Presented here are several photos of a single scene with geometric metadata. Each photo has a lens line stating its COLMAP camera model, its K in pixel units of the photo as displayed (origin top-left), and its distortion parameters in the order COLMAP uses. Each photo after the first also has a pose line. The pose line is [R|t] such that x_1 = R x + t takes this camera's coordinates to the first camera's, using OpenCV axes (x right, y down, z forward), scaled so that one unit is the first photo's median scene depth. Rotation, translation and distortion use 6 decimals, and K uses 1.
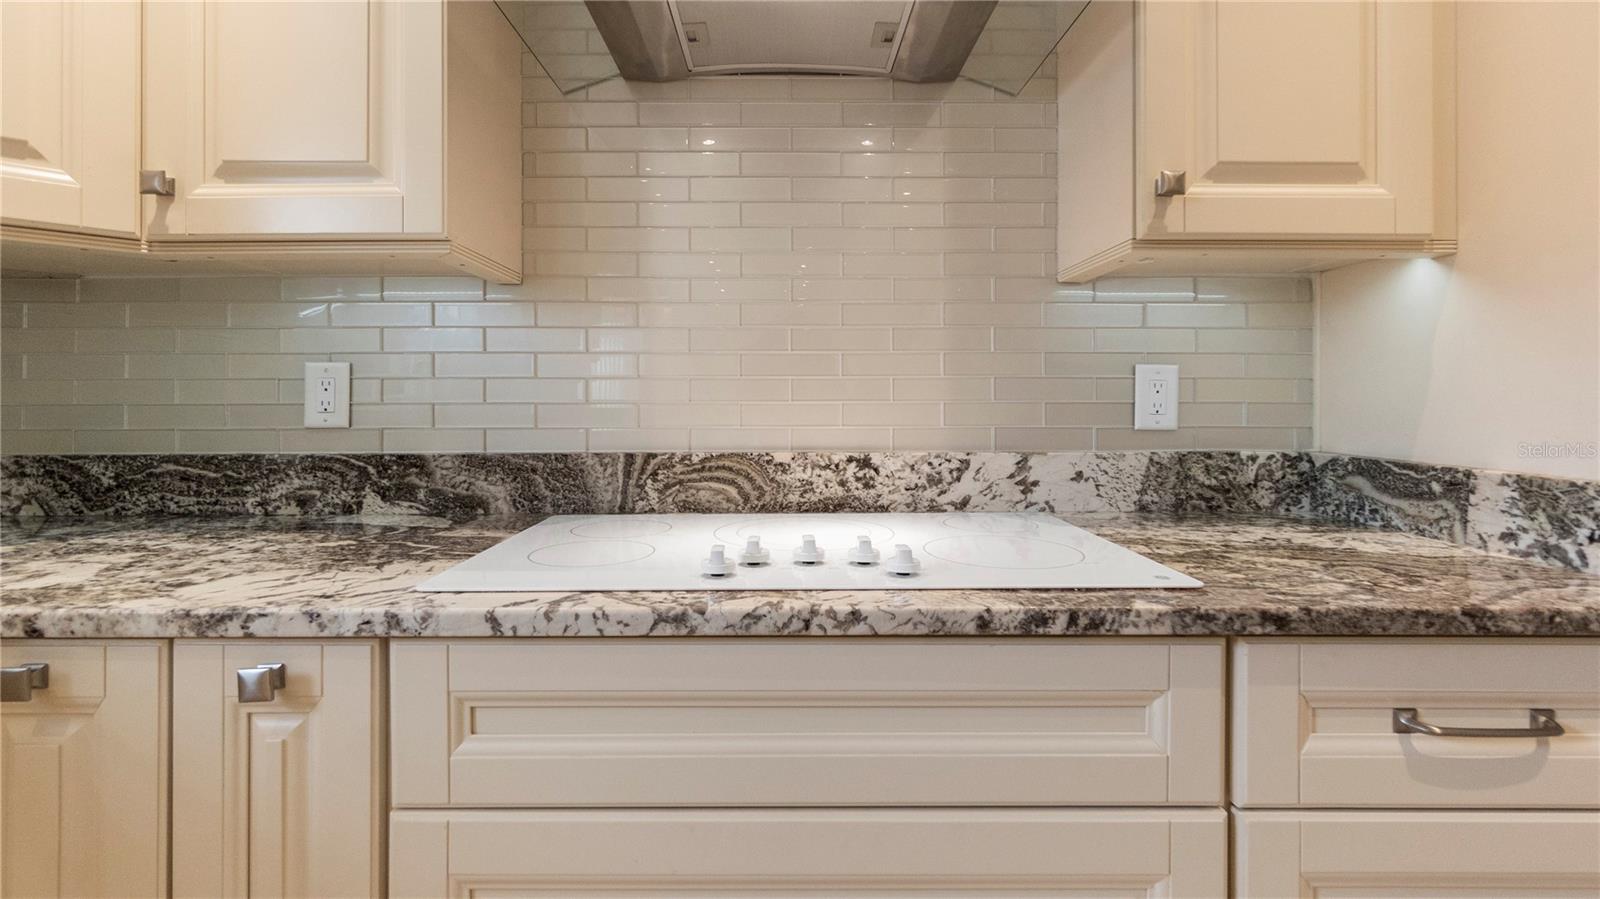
lens RADIAL K [[714.5, 0, 790.9], [0, 714.5, 392.5], [0, 0, 1]] dist [0.000268, 0.000115]
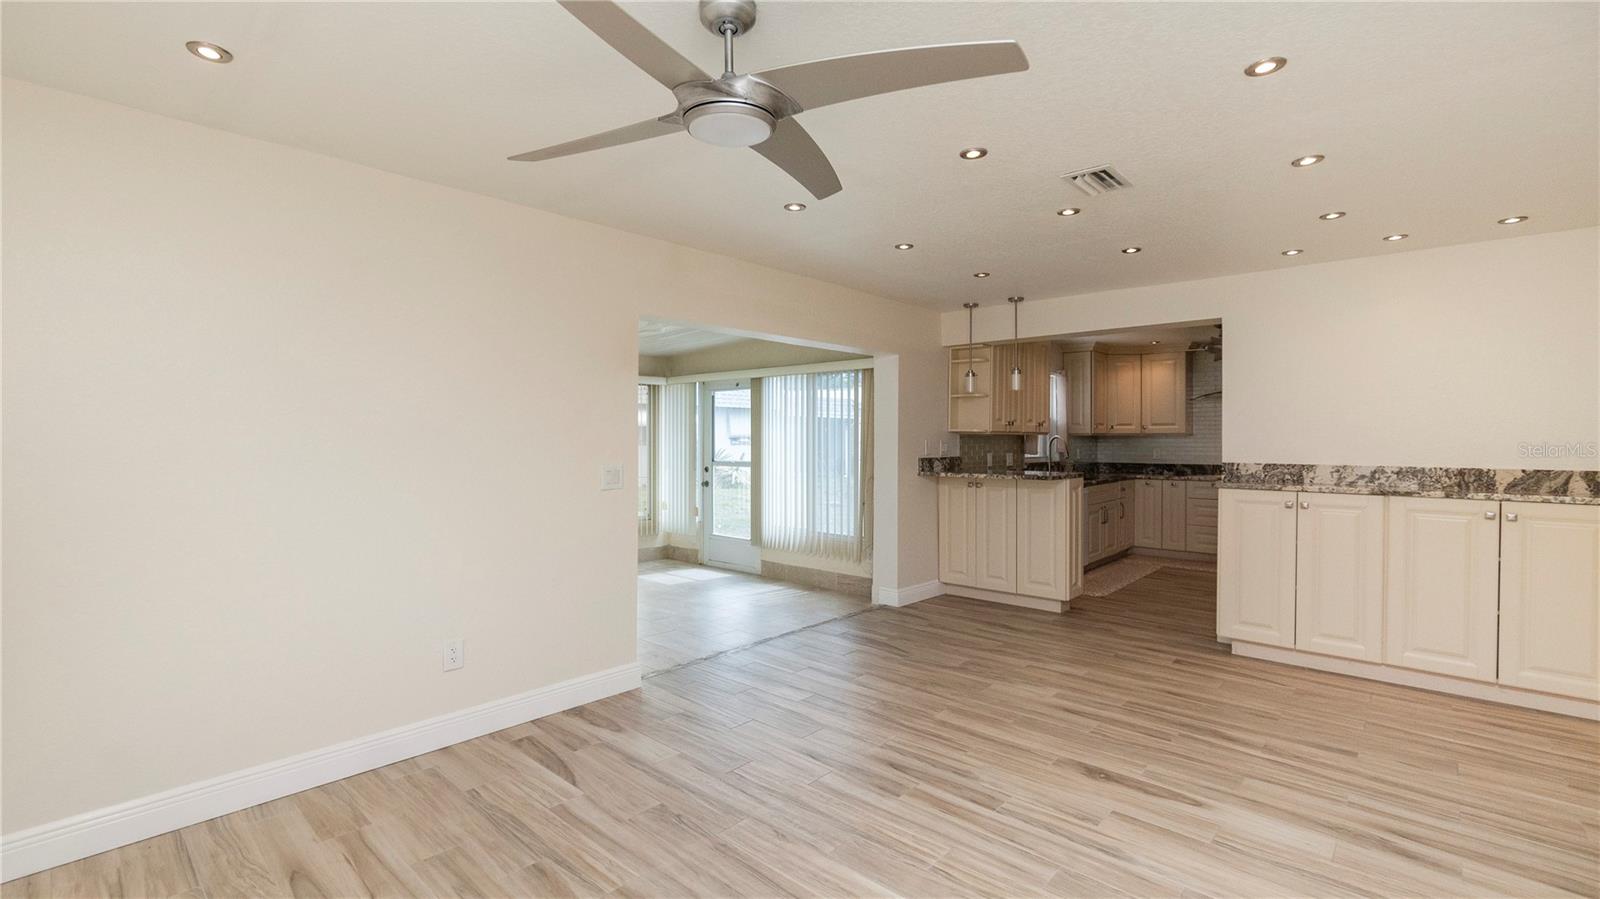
lens RADIAL K [[693.5, 0, 786.5], [0, 693.5, 436.4], [0, 0, 1]] dist [-0.003226, 0.001224]
pose [[0.724776, -0.001860, -0.688982, 1.143728], [0.007800, 0.999954, 0.005506, -0.205427], [0.688941, -0.009365, 0.724757, -5.513583]]
